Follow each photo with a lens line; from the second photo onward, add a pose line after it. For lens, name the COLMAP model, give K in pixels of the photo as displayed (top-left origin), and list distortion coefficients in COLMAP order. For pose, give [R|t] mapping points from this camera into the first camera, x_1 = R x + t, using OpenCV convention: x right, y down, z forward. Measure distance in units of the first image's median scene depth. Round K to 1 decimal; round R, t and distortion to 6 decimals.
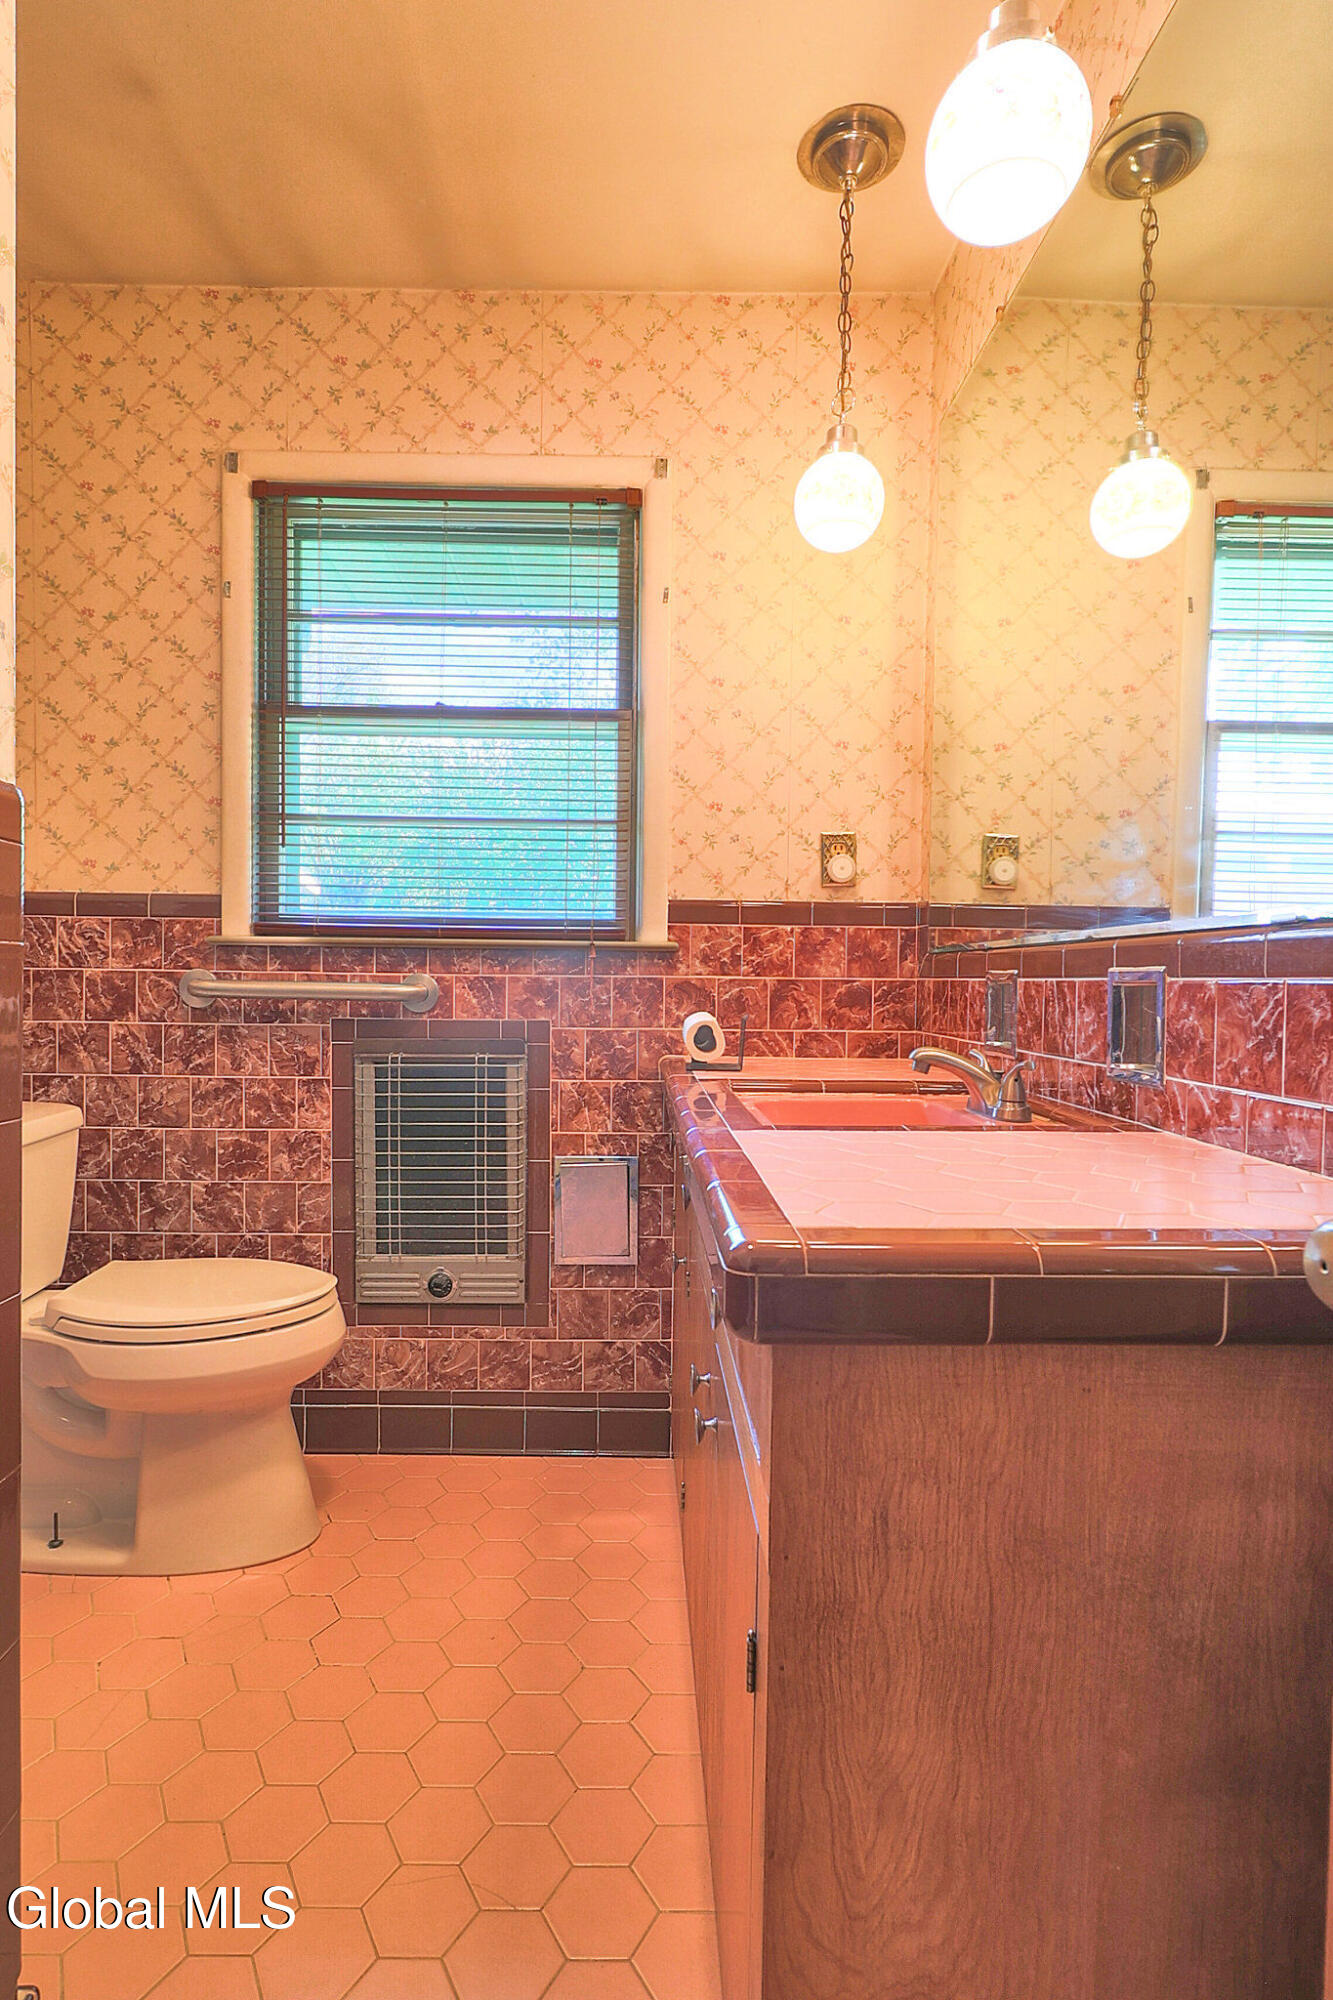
lens RADIAL K [[1049.3, 0, 661.4], [0, 1049.3, 997.3], [0, 0, 1]] dist [-0.006132, -0.001794]
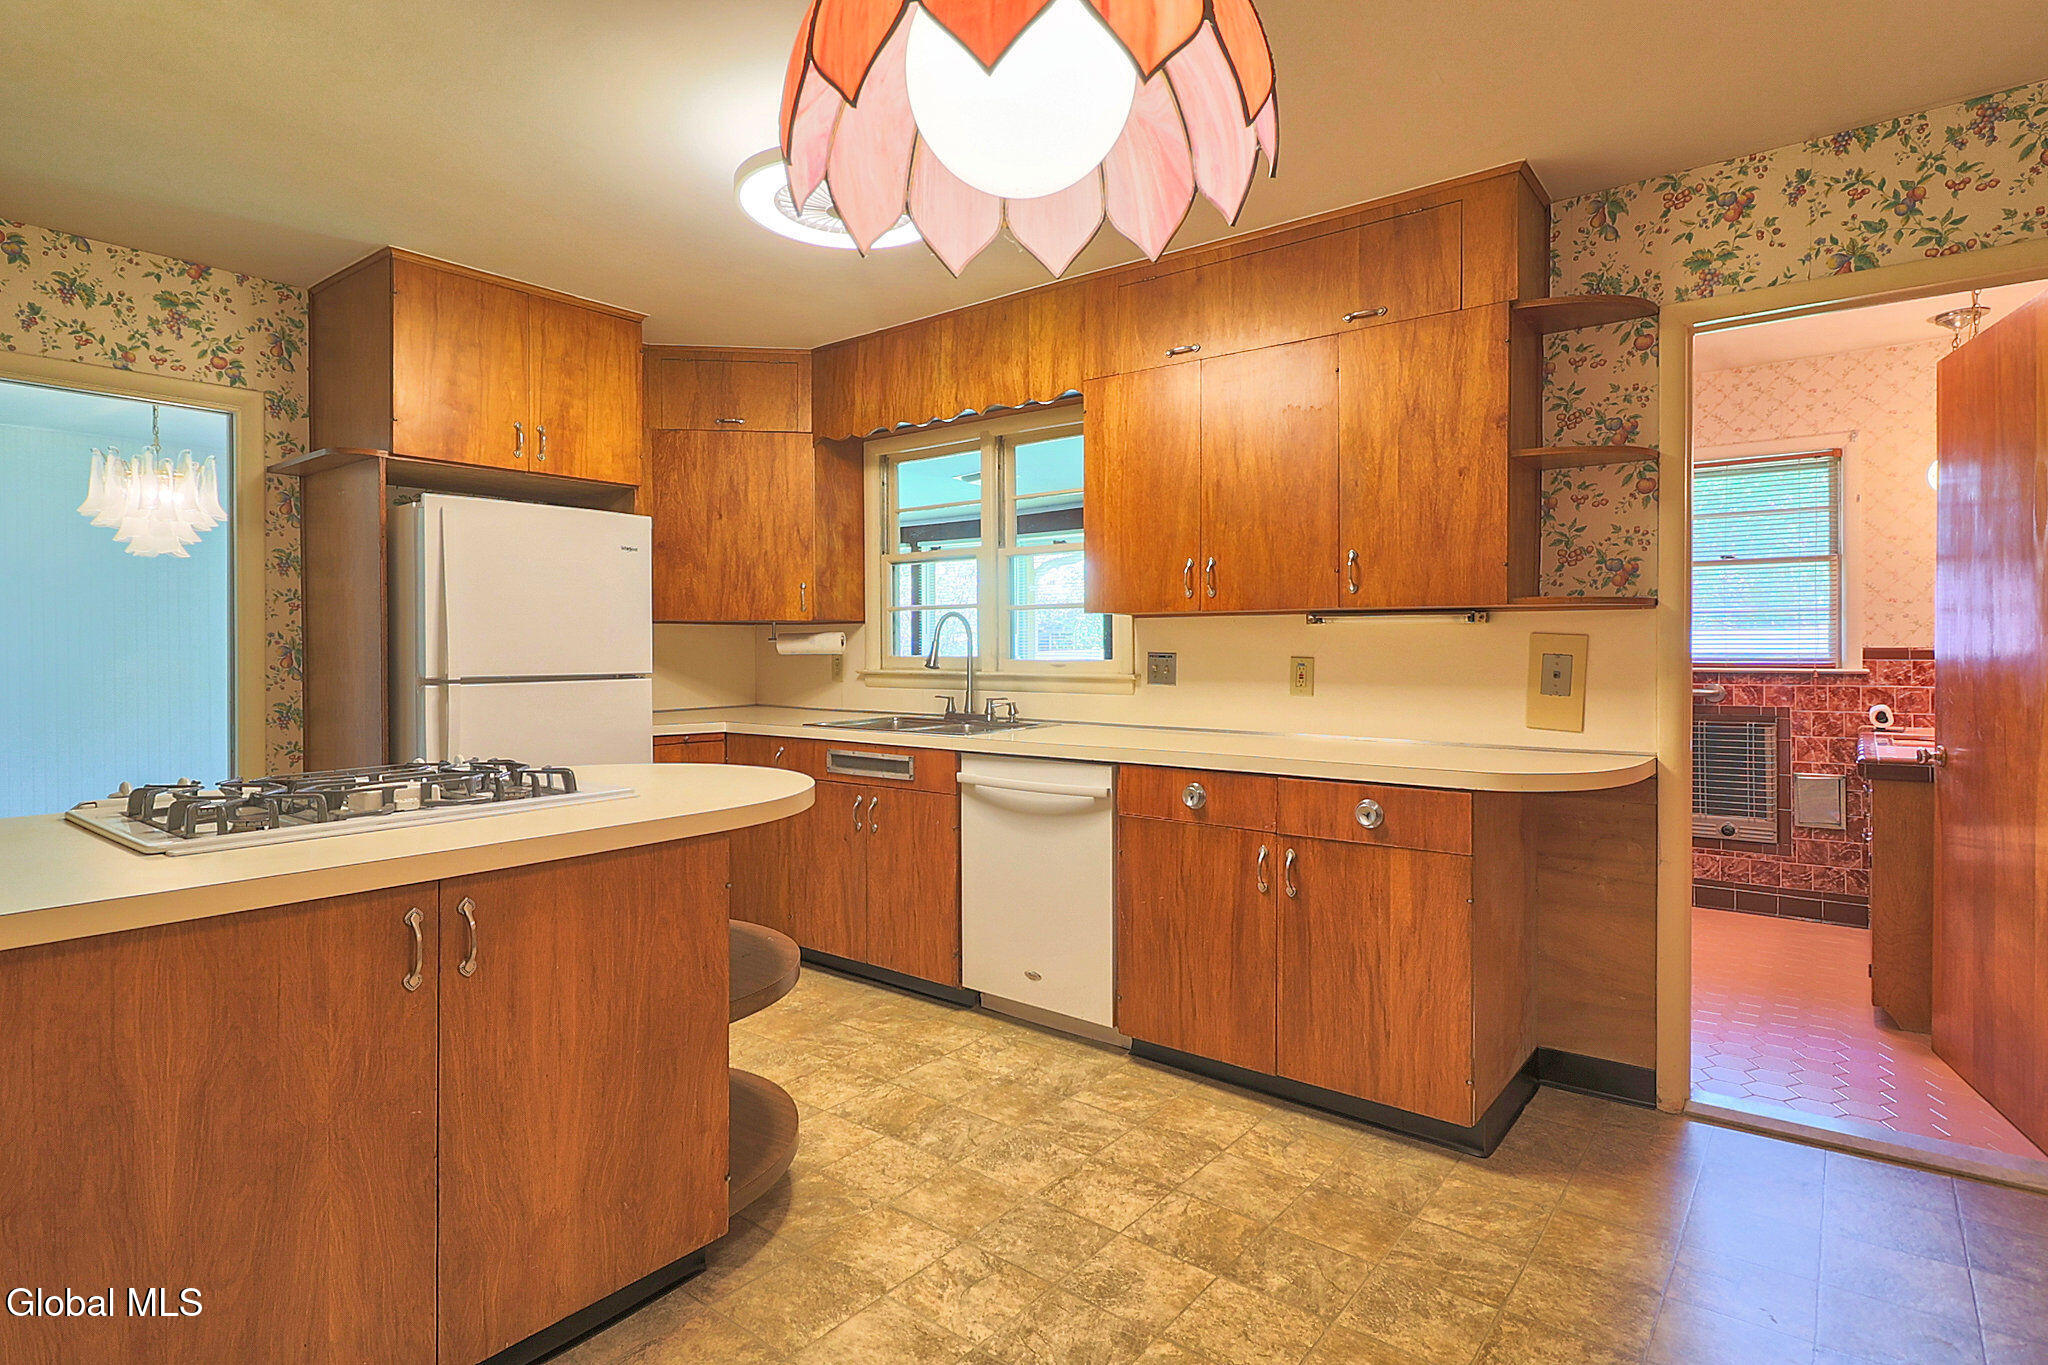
lens RADIAL K [[1074.5, 0, 975.8], [0, 1074.5, 656.0], [0, 0, 1]] dist [-0.006132, -0.001794]
pose [[0.742876, -0.012609, -0.669310, 0.114057], [0.003838, 0.999886, -0.014578, -0.053901], [0.669418, 0.008261, 0.742840, -1.644323]]
